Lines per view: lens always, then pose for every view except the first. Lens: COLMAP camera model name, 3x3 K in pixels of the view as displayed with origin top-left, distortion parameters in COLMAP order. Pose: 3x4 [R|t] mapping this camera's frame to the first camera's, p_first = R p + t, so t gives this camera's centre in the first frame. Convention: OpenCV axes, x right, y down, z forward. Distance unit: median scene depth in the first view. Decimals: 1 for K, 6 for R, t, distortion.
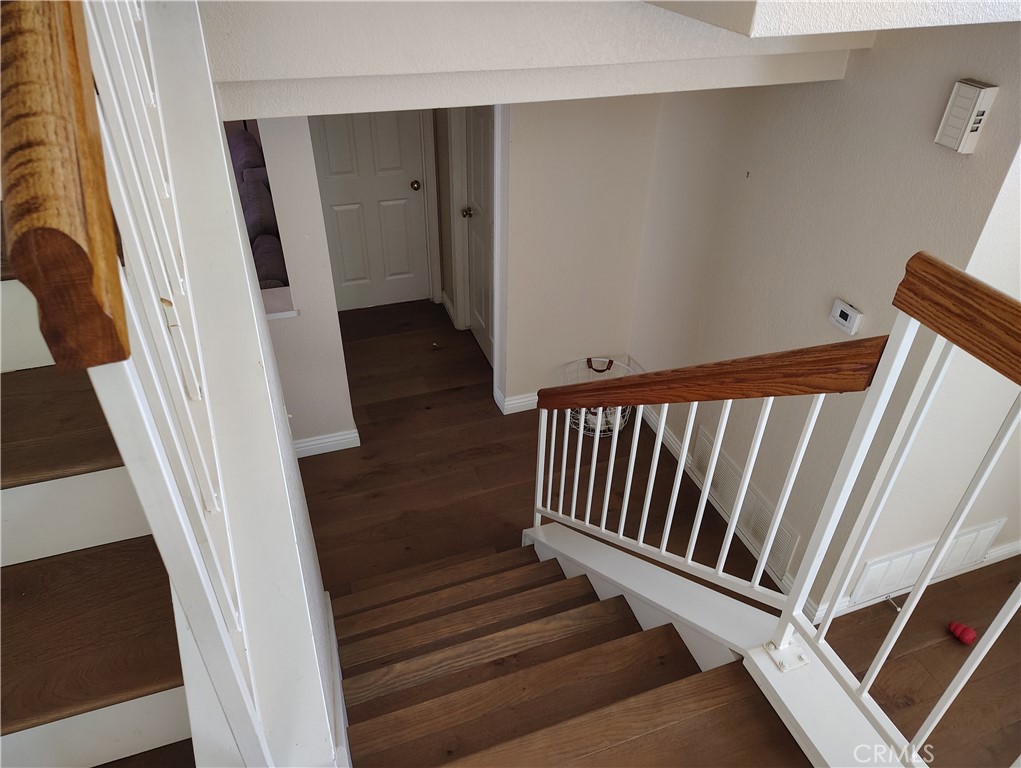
lens RADIAL K [[717.6, 0, 532.2], [0, 717.6, 387.2], [0, 0, 1]] dist [0.001465, -0.000708]
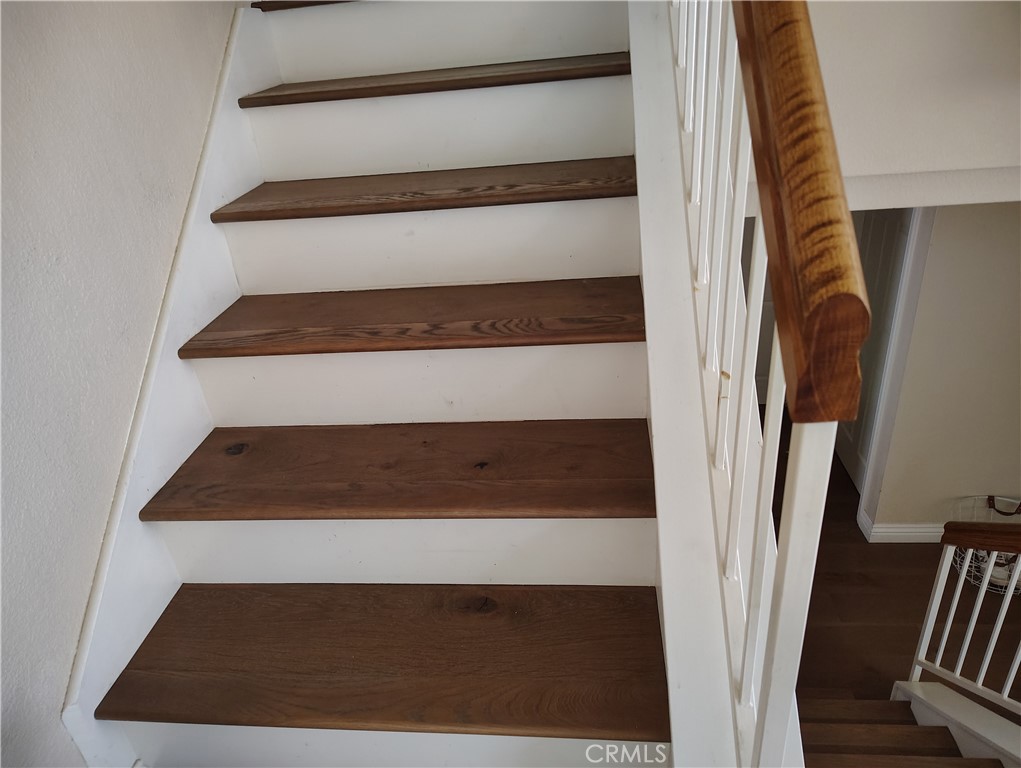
lens RADIAL K [[709.9, 0, 496.8], [0, 709.9, 392.9], [0, 0, 1]] dist [0.066788, -0.080427]
pose [[0.885417, 0.109348, -0.451752, -0.606476], [-0.166558, 0.982030, -0.088746, 0.114897], [0.433929, 0.153820, 0.887719, -0.197845]]
